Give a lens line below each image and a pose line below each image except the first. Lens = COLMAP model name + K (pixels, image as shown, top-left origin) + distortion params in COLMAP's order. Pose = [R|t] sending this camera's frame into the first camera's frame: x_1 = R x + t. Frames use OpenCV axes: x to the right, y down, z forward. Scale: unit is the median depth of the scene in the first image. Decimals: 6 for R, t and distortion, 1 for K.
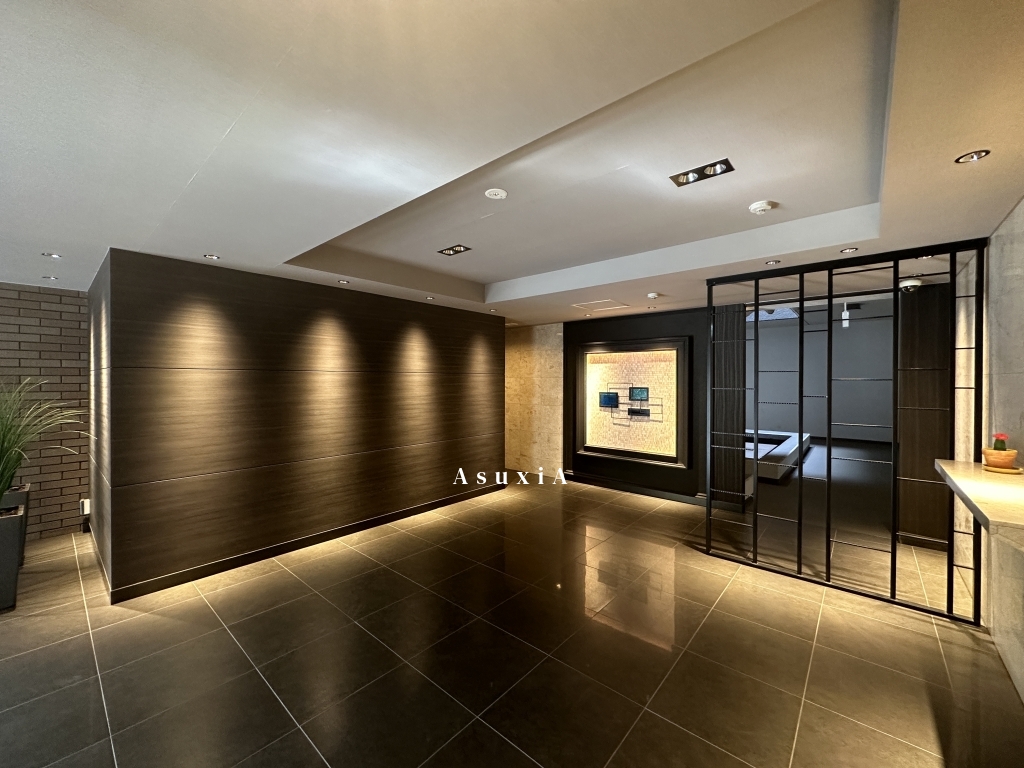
lens RADIAL K [[409.1, 0, 502.1], [0, 409.1, 382.5], [0, 0, 1]] dist [-0.009039, 0.000307]
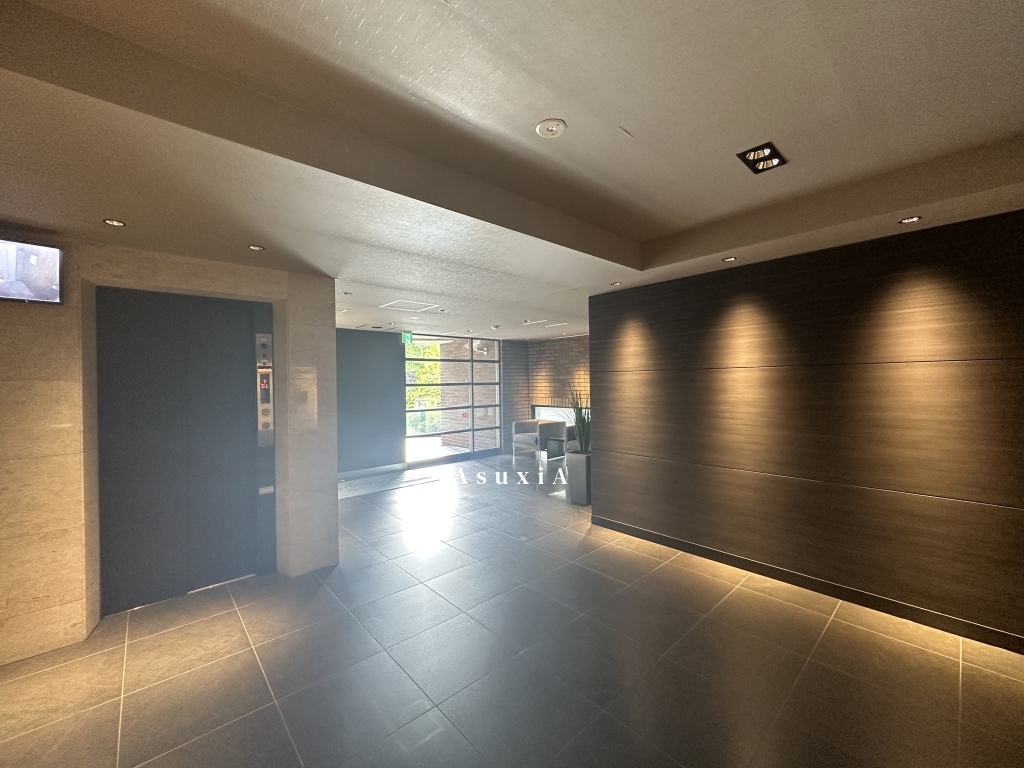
lens RADIAL K [[409.1, 0, 505.9], [0, 409.1, 384.1], [0, 0, 1]] dist [-0.009039, 0.000307]
pose [[-0.123155, 0.008352, -0.992352, 0.465146], [0.010655, 0.999918, 0.007093, -0.004838], [0.992330, -0.009700, -0.123234, 0.627829]]
